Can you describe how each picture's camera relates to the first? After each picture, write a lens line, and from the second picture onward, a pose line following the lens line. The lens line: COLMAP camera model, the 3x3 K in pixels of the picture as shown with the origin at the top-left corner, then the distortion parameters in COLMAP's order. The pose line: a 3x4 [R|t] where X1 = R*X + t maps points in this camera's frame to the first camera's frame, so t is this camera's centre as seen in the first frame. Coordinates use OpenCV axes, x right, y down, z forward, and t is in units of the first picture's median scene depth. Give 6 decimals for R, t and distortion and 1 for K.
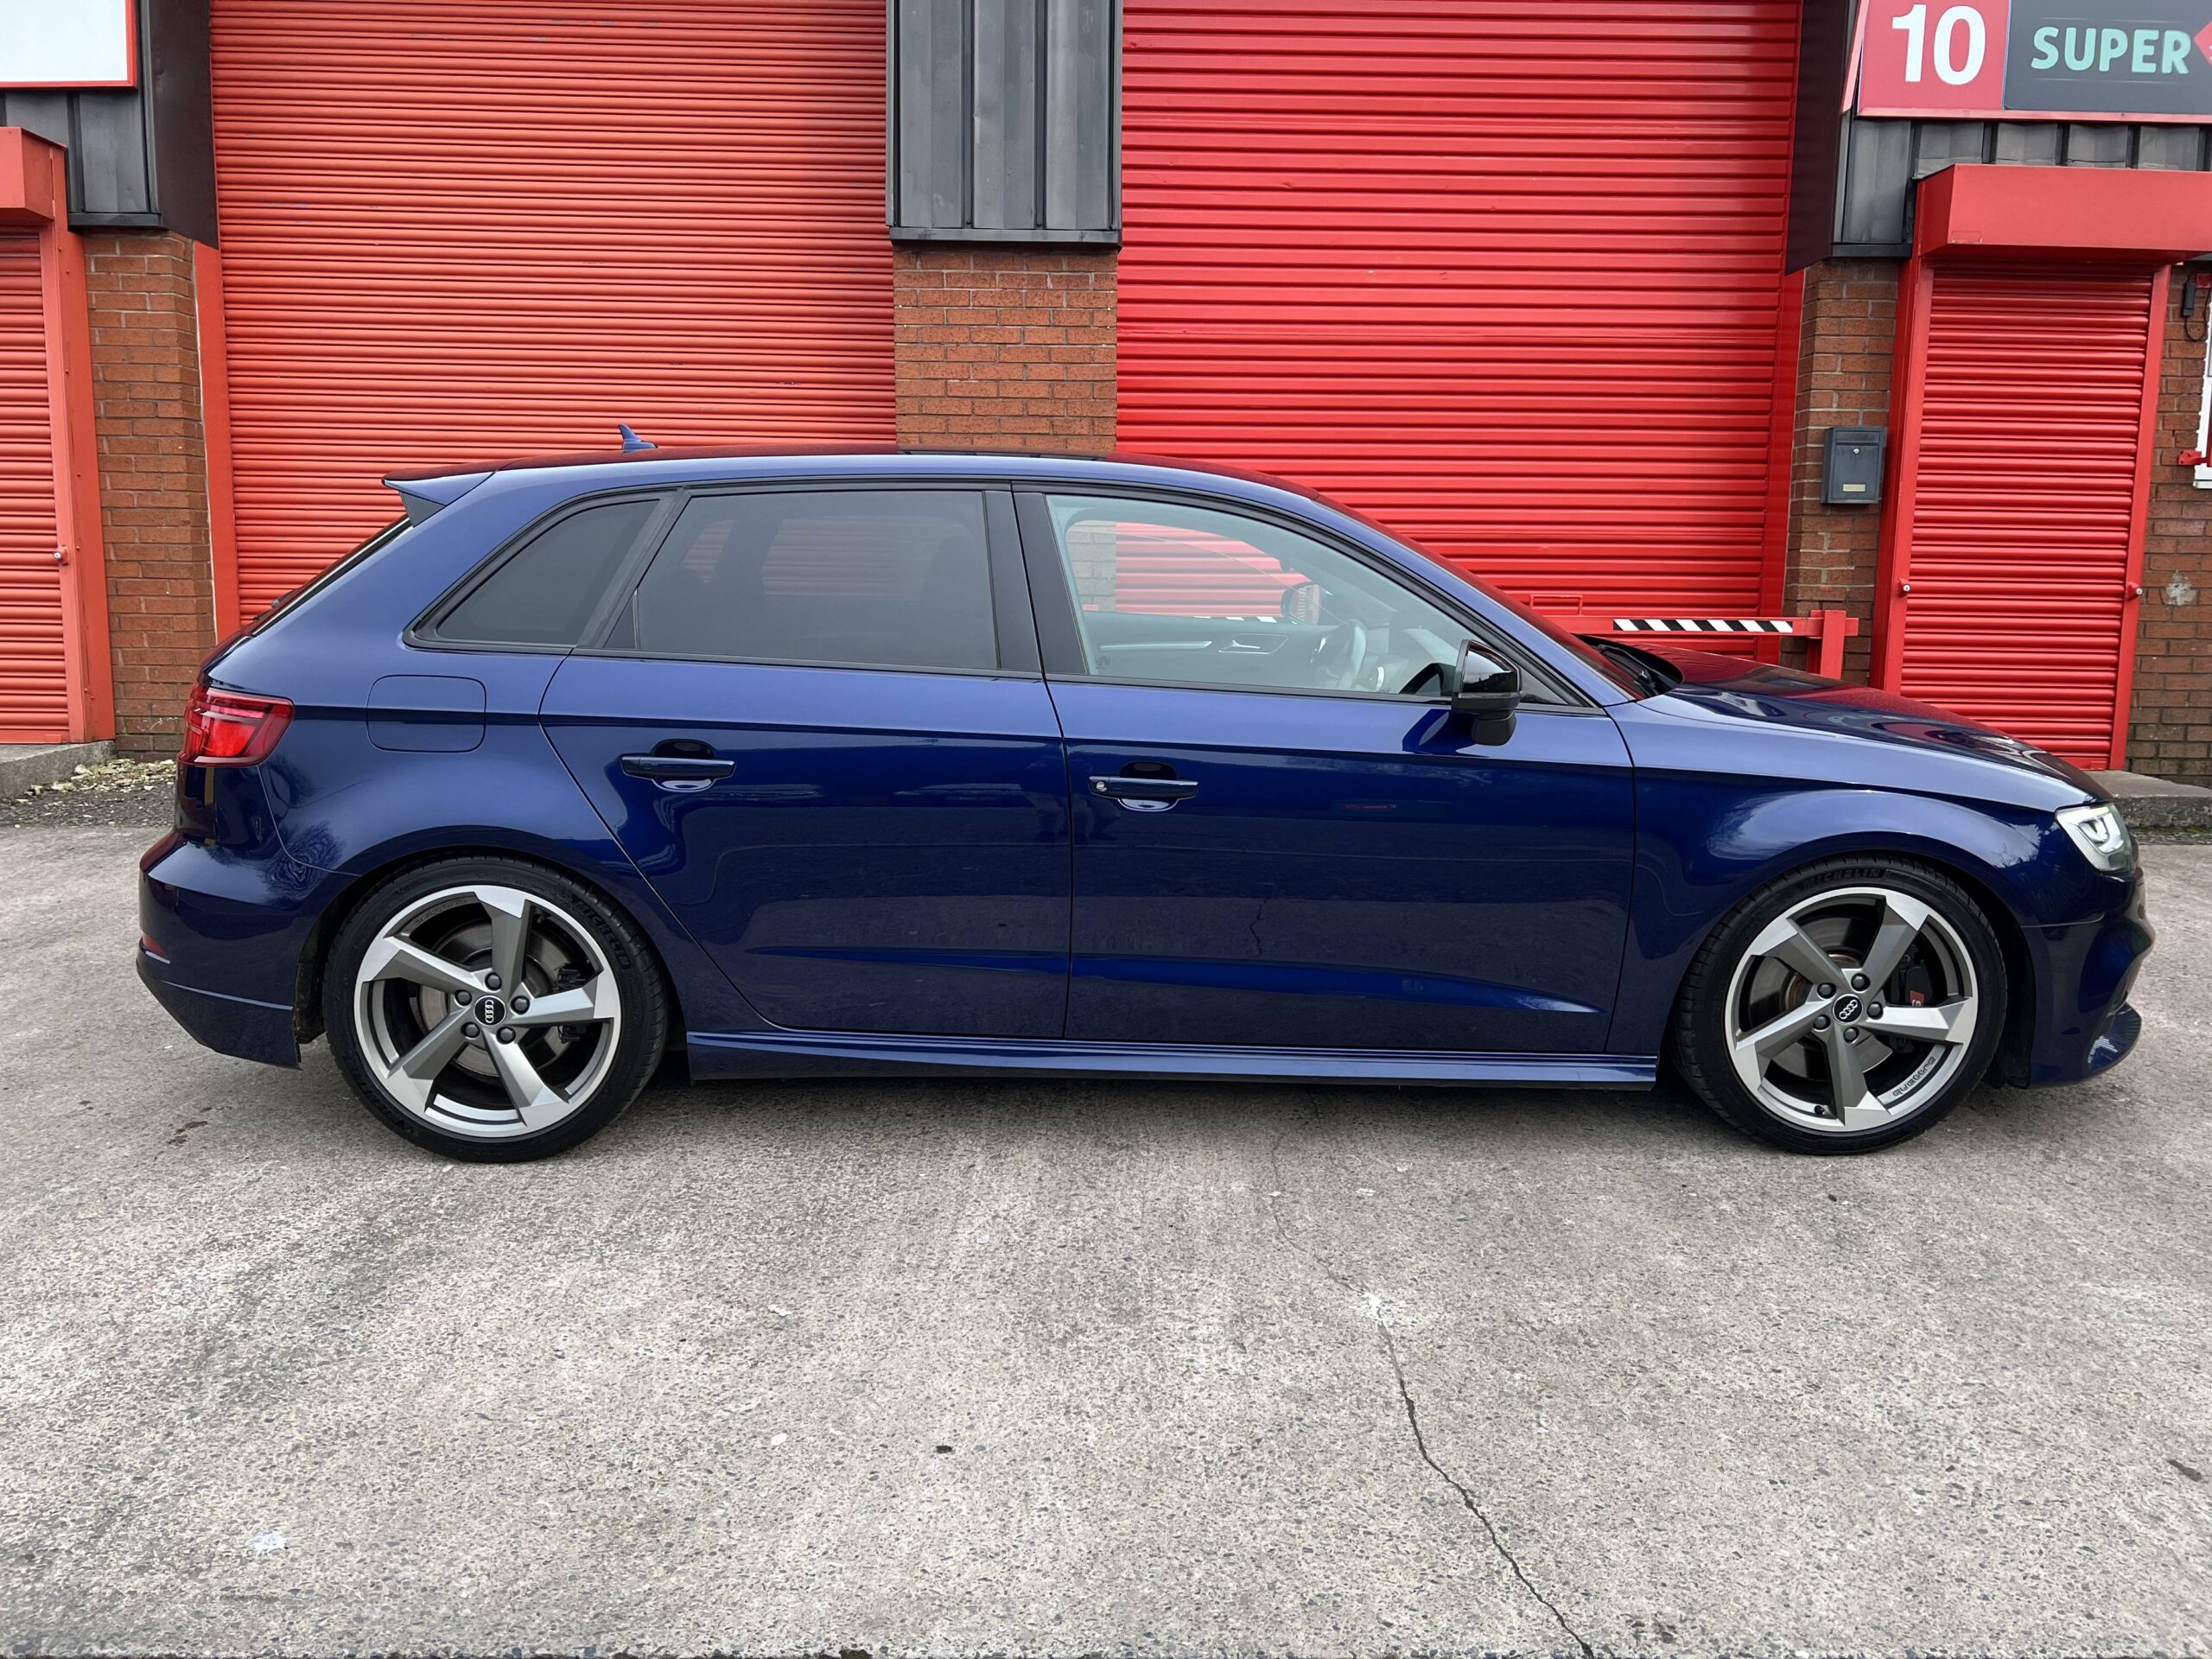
lens RADIAL K [[1663.1, 0, 1104.9], [0, 1663.1, 810.7], [0, 0, 1]] dist [0.041140, -0.046885]
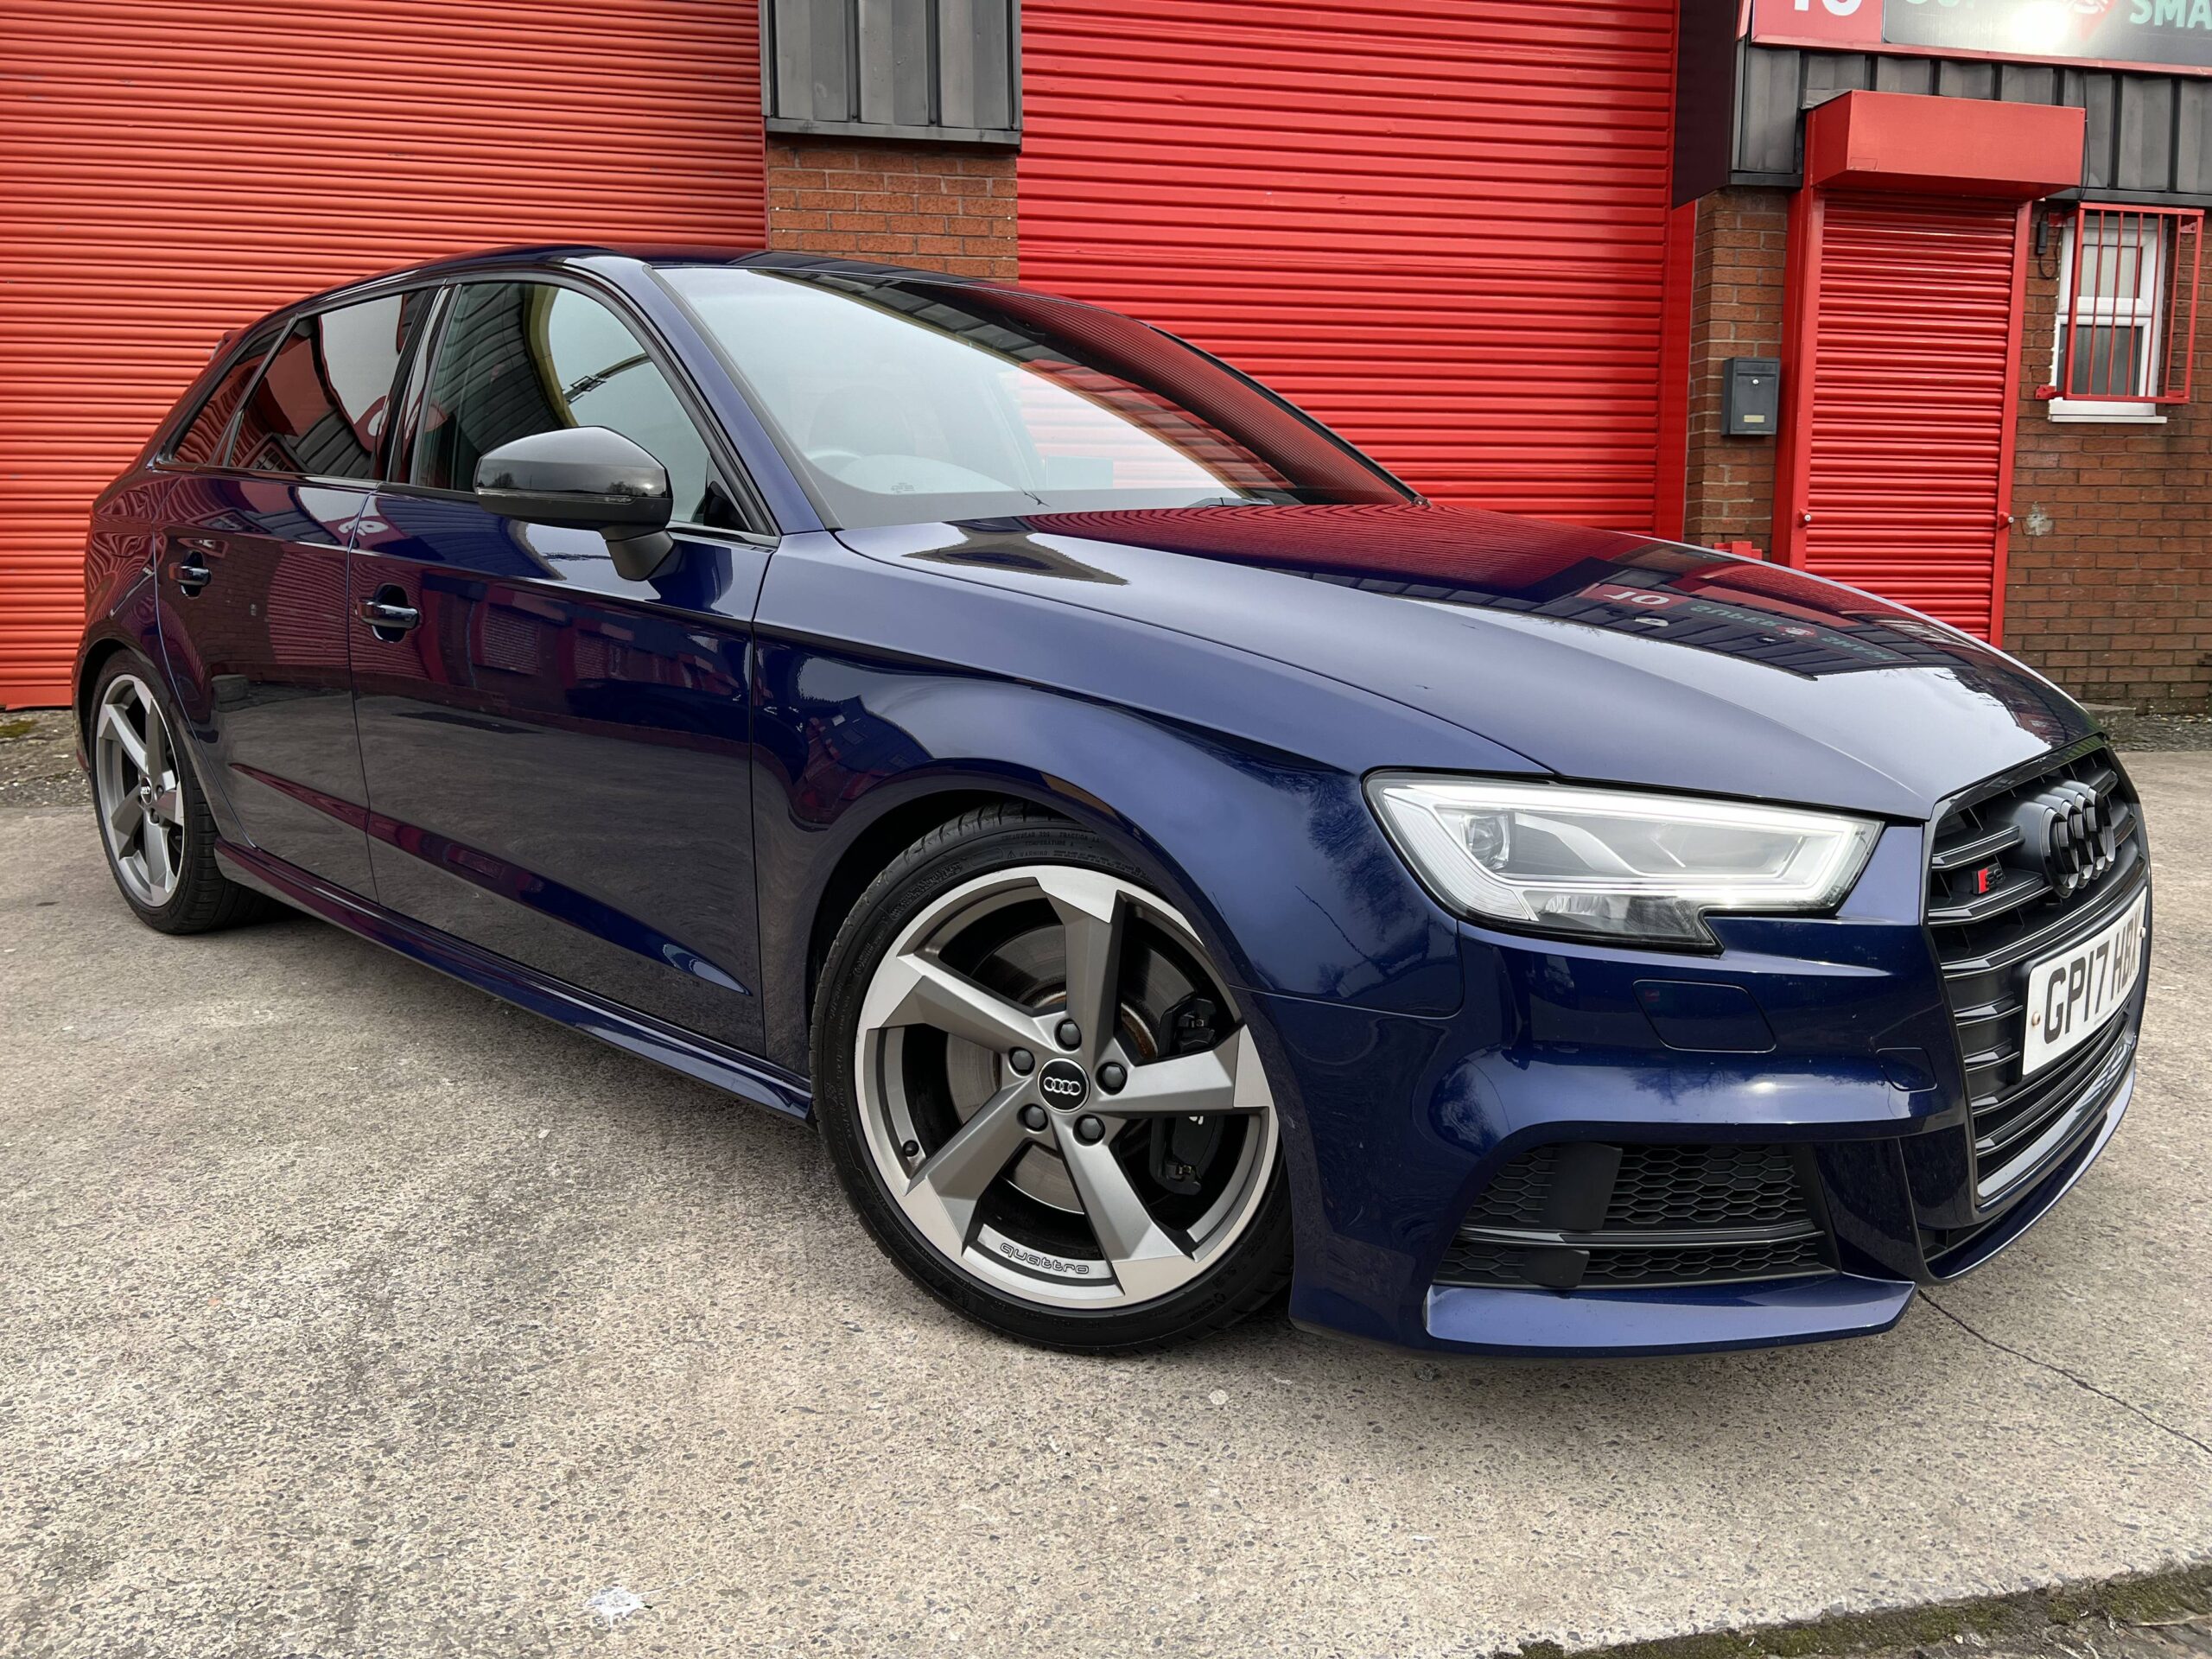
lens RADIAL K [[1663.1, 0, 1118.4], [0, 1663.1, 842.1], [0, 0, 1]] dist [0.041140, -0.046885]
pose [[0.982408, -0.041187, 0.182149, -0.122675], [0.040462, 0.999151, 0.007693, 0.038280], [-0.182311, -0.000187, 0.983241, 0.086308]]
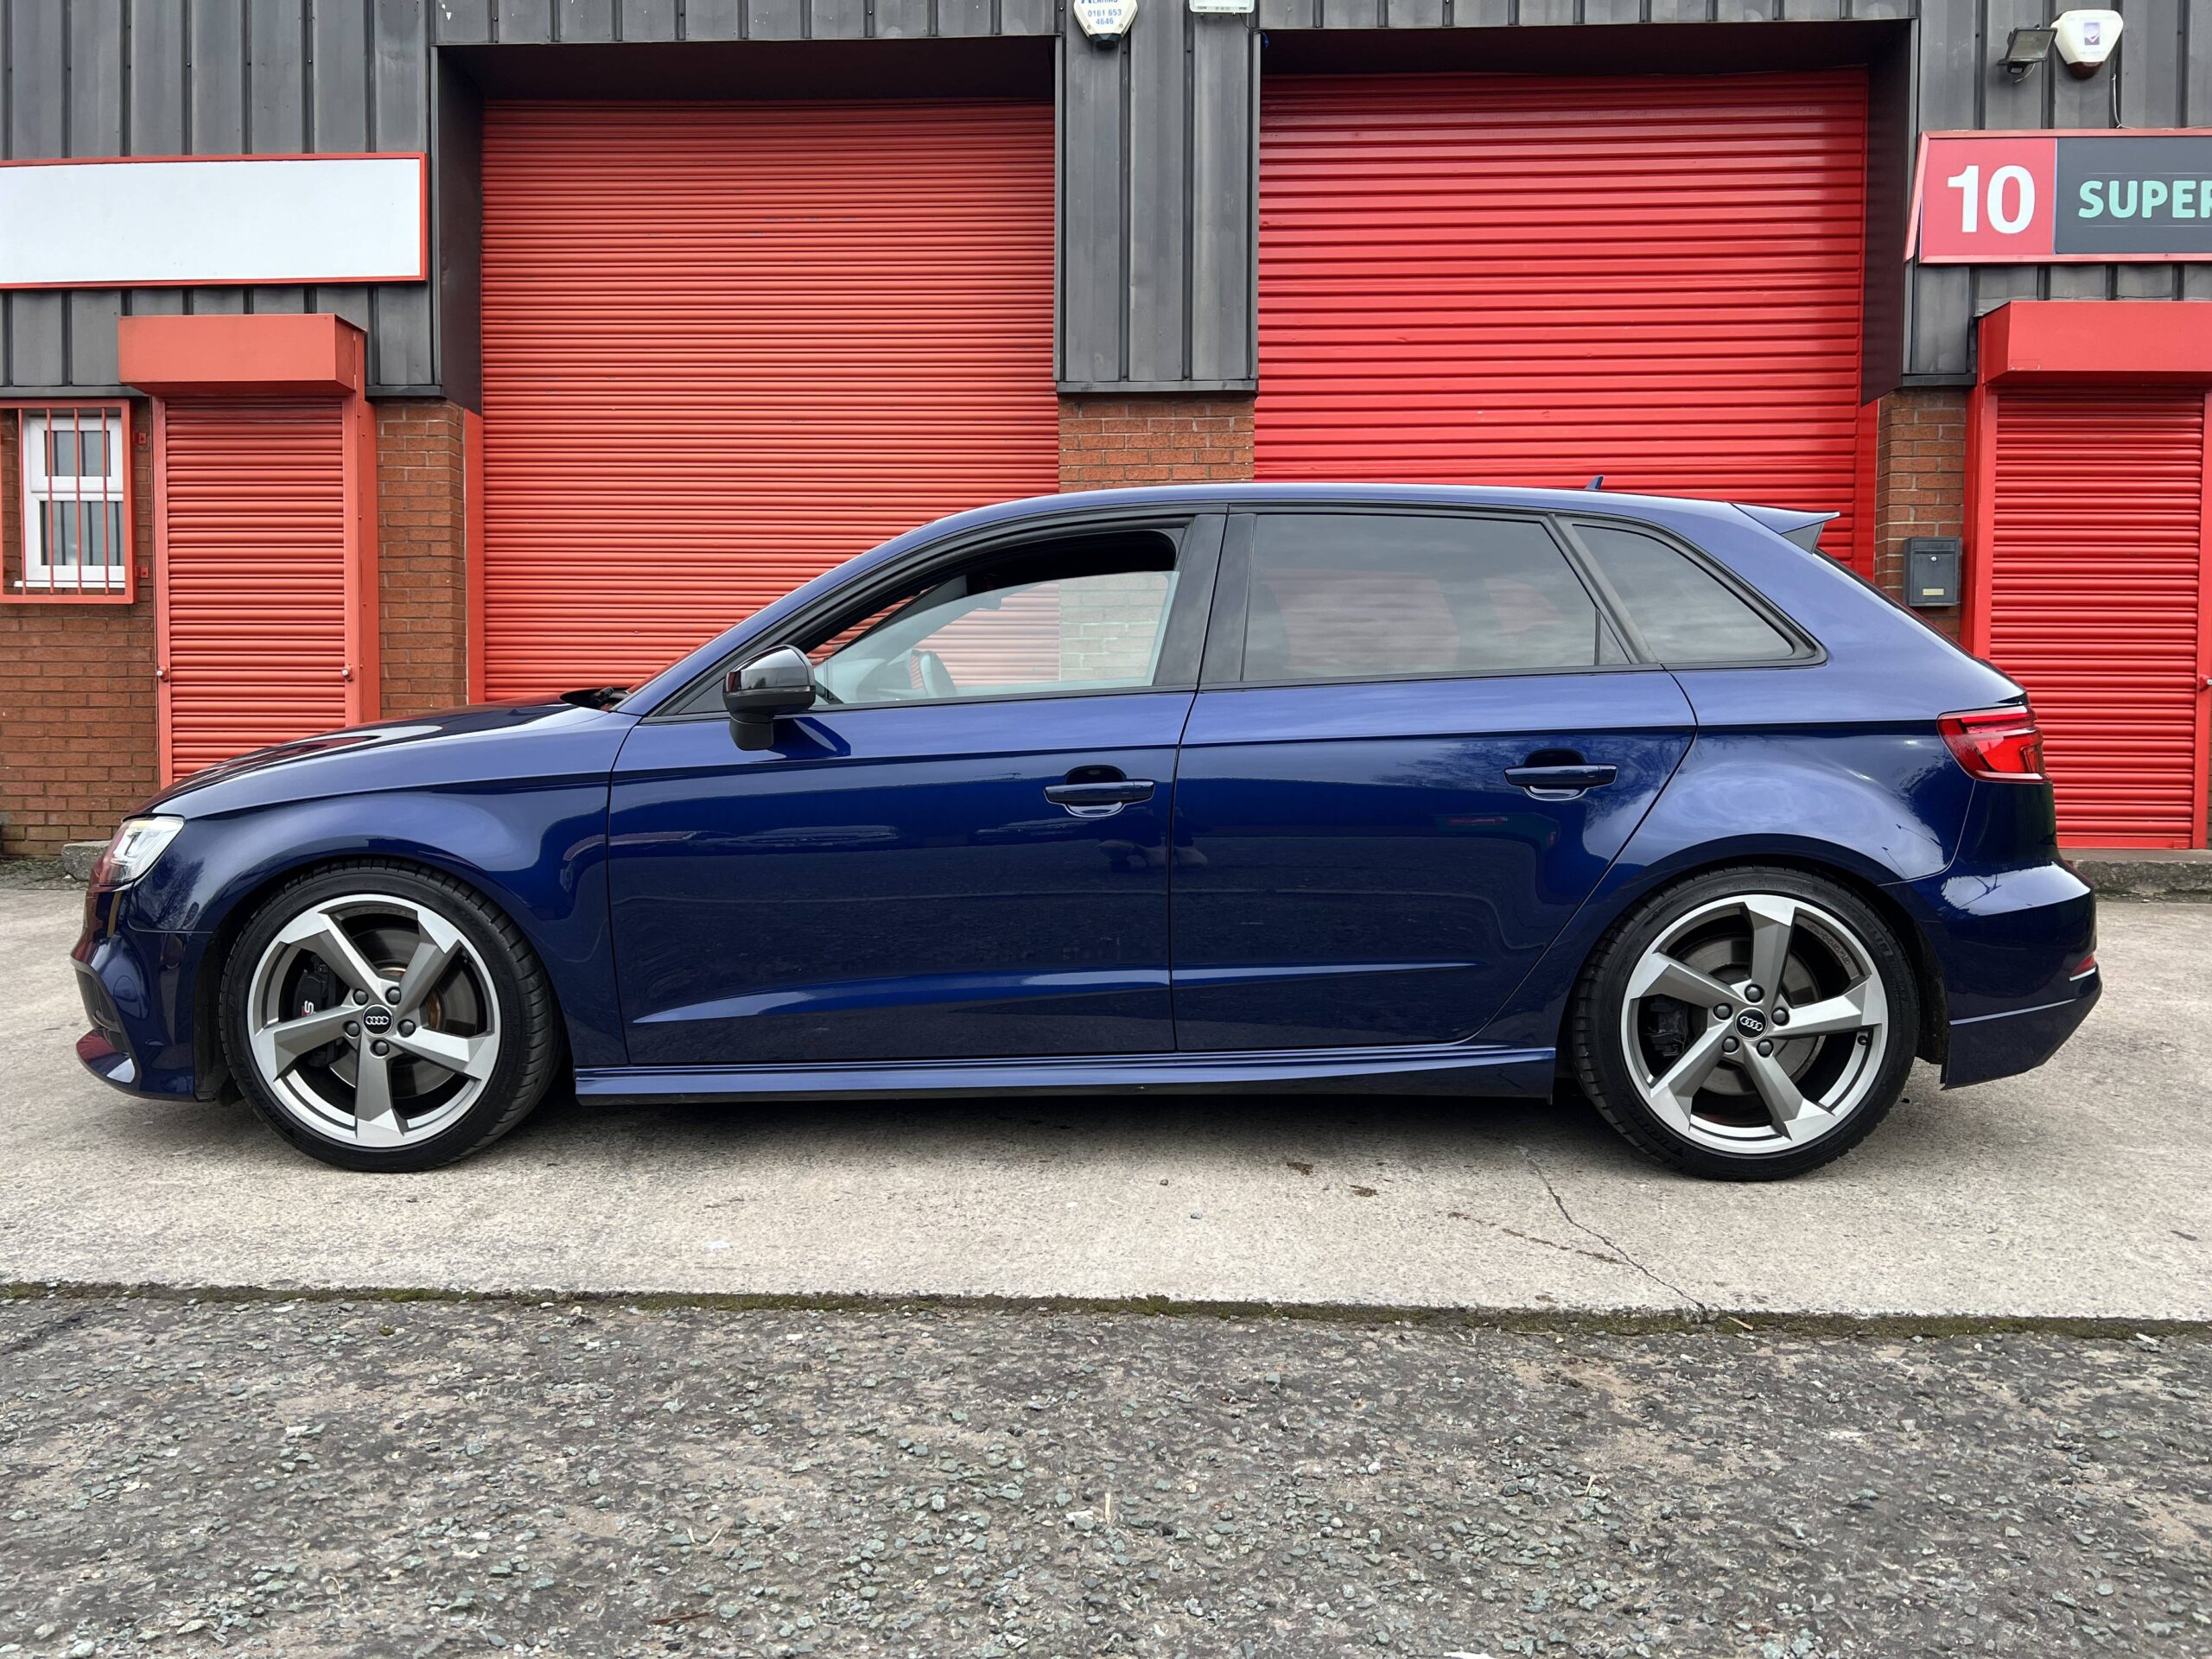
lens RADIAL K [[1663.1, 0, 1097.5], [0, 1663.1, 837.7], [0, 0, 1]] dist [0.041140, -0.046885]
pose [[0.997962, -0.006479, -0.063487, -0.029696], [0.000610, 0.995756, -0.092031, 0.069154], [0.063813, 0.091805, 0.993730, -0.110410]]
